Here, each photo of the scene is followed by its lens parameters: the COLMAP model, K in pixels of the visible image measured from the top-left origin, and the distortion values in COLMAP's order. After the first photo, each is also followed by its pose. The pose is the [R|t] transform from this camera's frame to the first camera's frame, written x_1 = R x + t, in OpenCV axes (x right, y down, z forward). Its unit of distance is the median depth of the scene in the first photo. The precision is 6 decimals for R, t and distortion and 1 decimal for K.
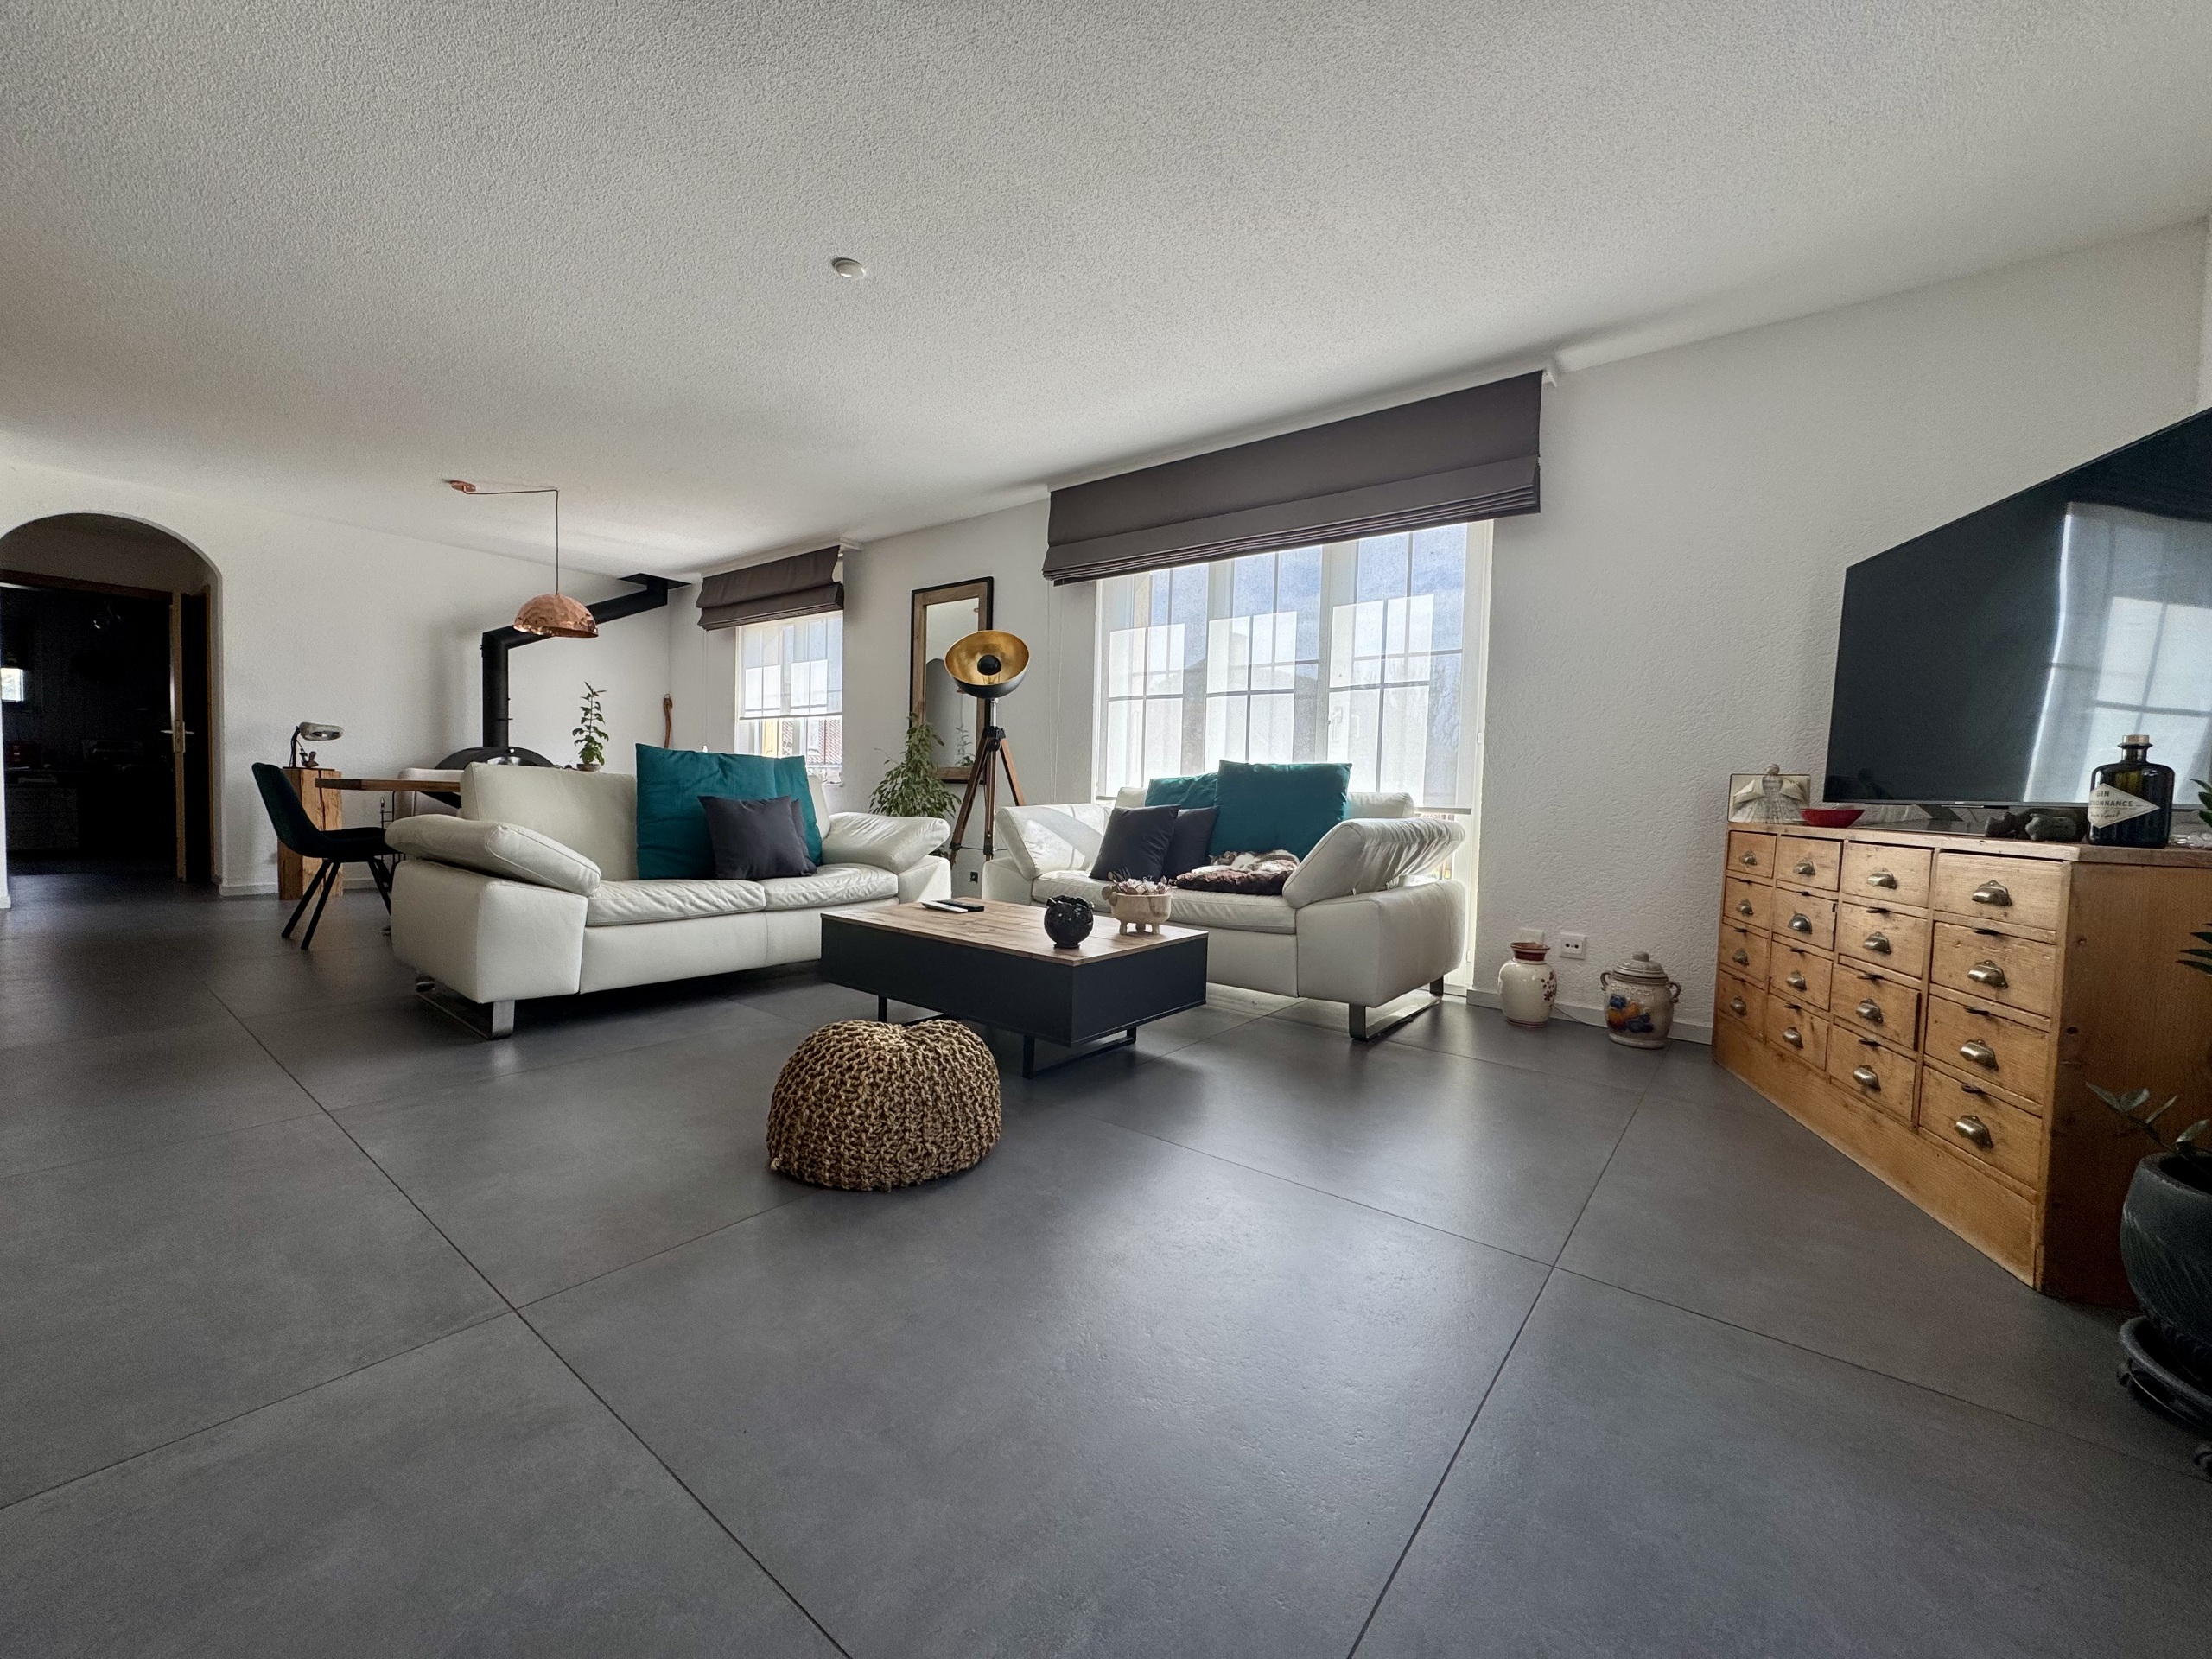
lens RADIAL K [[886.8, 0, 1111.8], [0, 886.8, 830.4], [0, 0, 1]] dist [-0.008635, -0.000106]
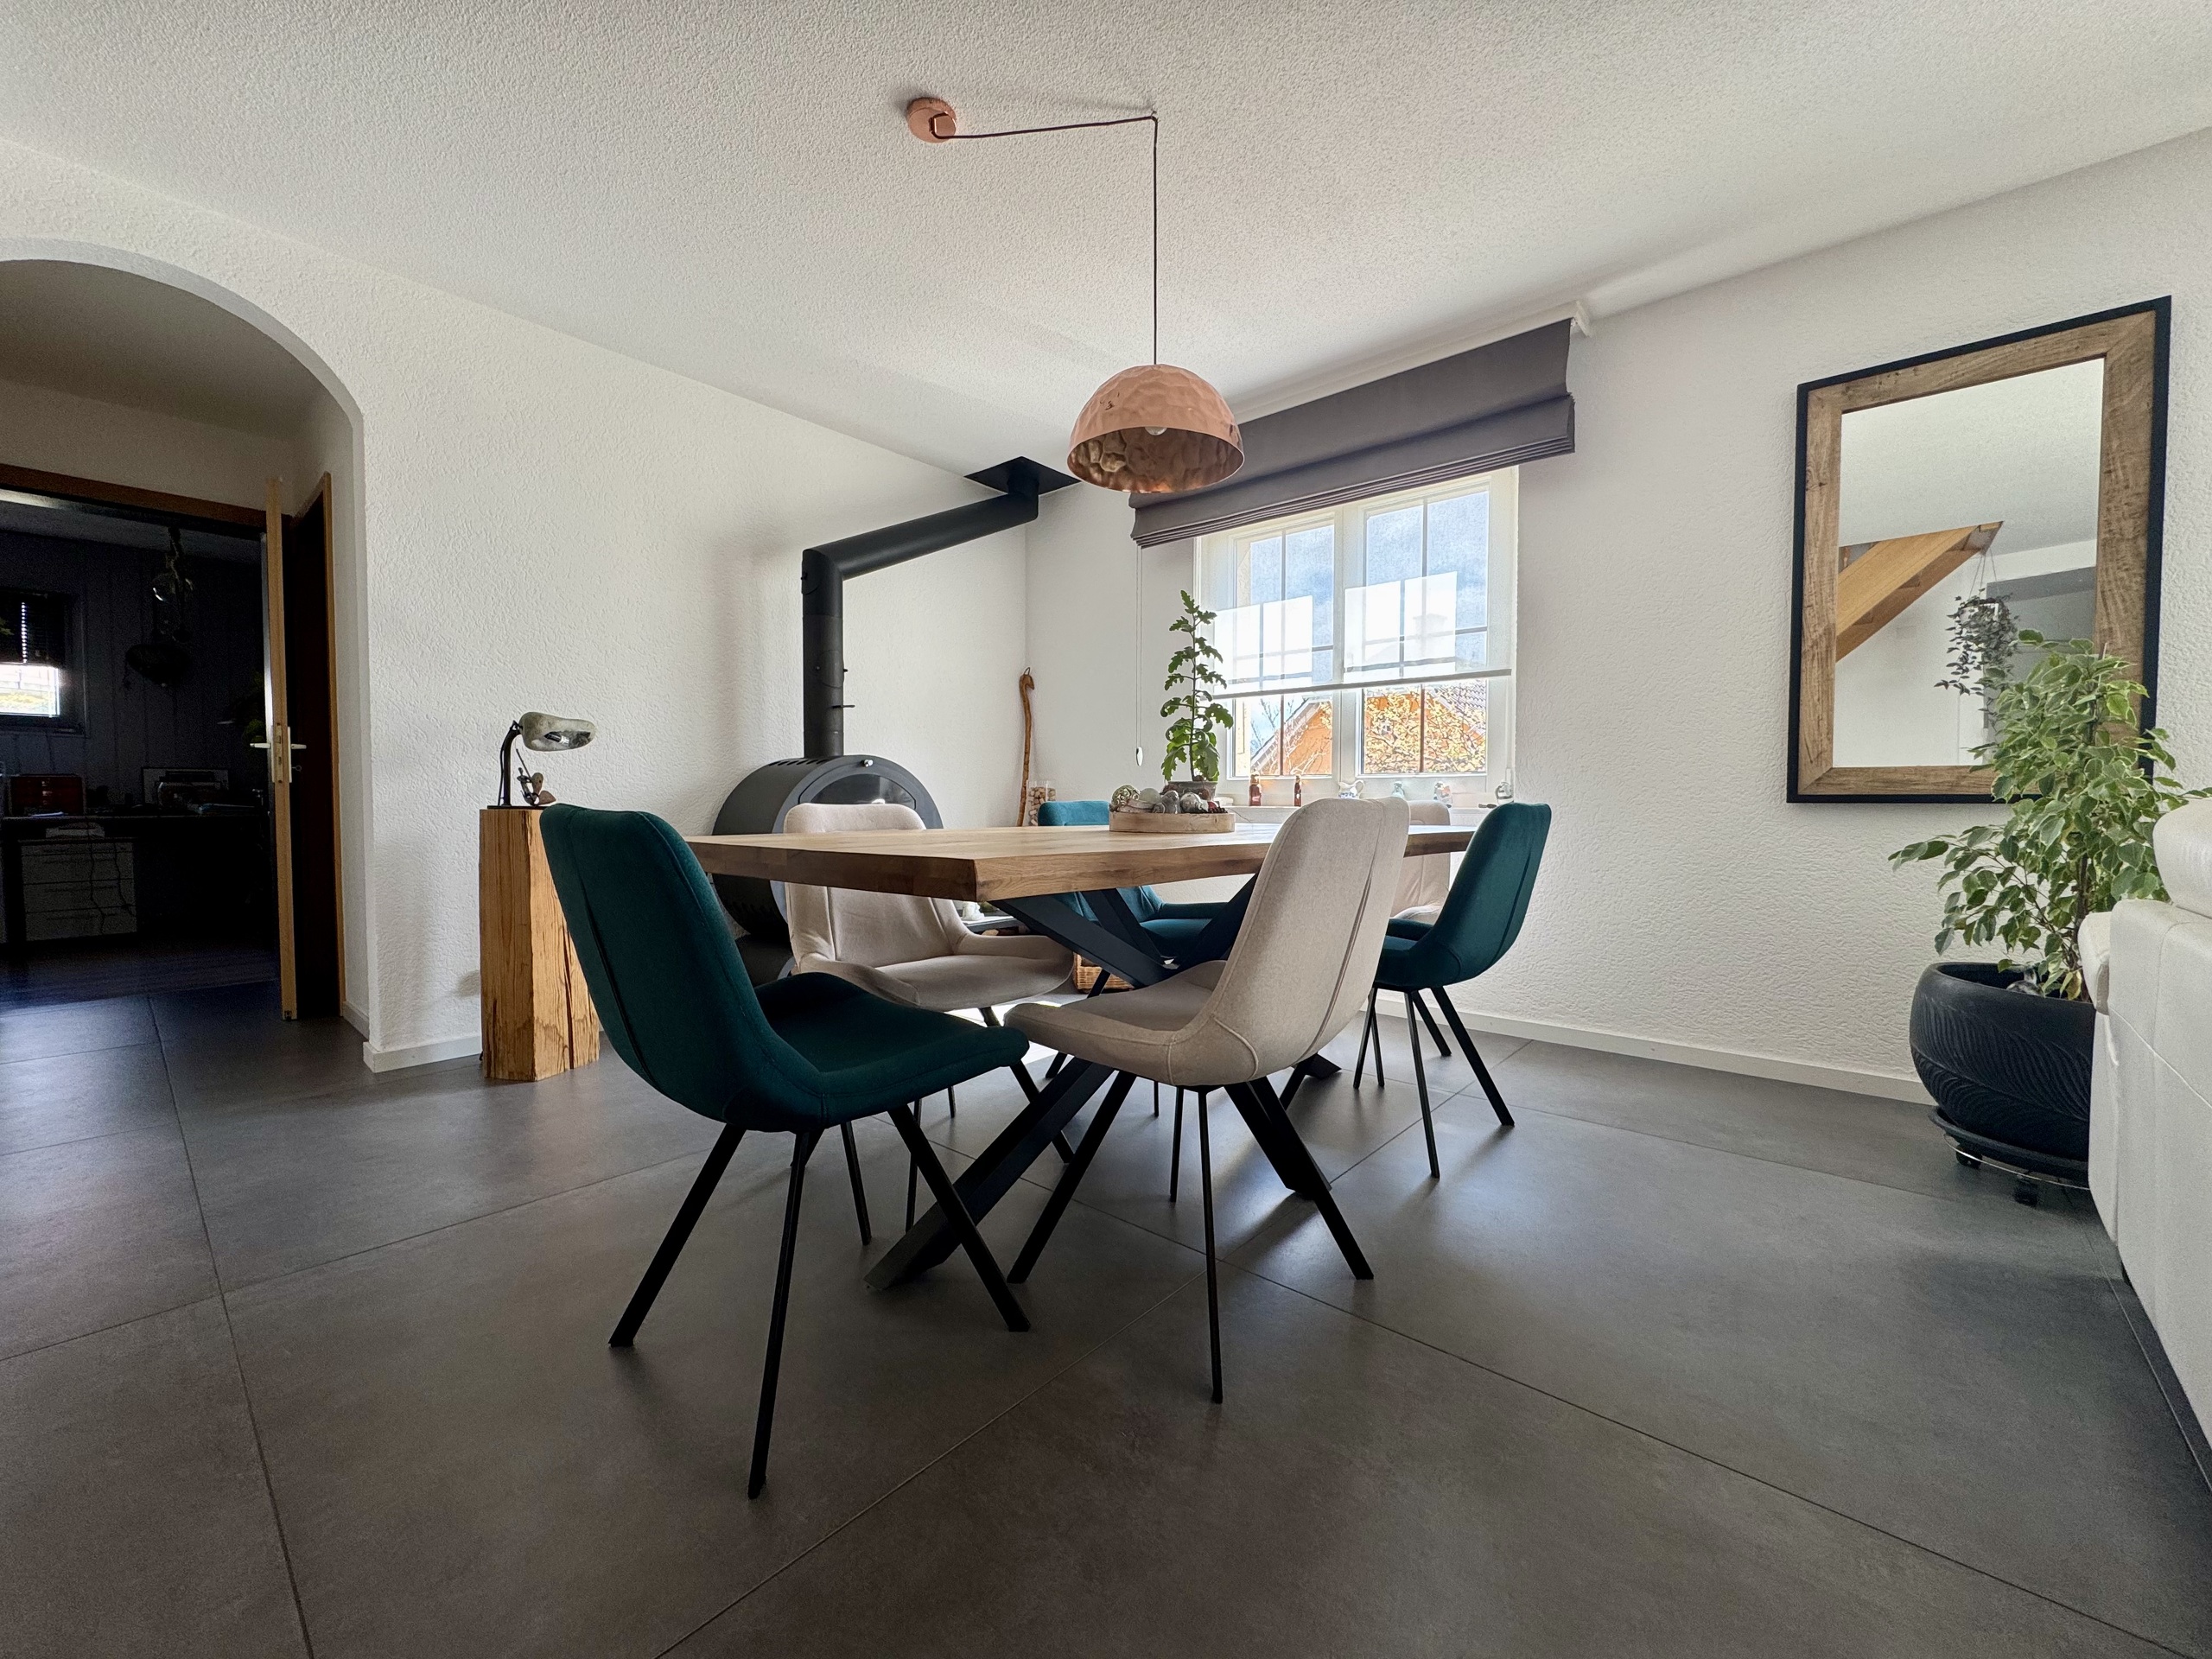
lens RADIAL K [[886.8, 0, 1099.4], [0, 886.8, 830.5], [0, 0, 1]] dist [-0.008635, -0.000106]
pose [[0.997759, -0.025421, -0.061892, -0.520013], [0.024775, 0.999630, -0.011185, -0.040452], [0.062154, 0.009626, 0.998020, 0.484090]]
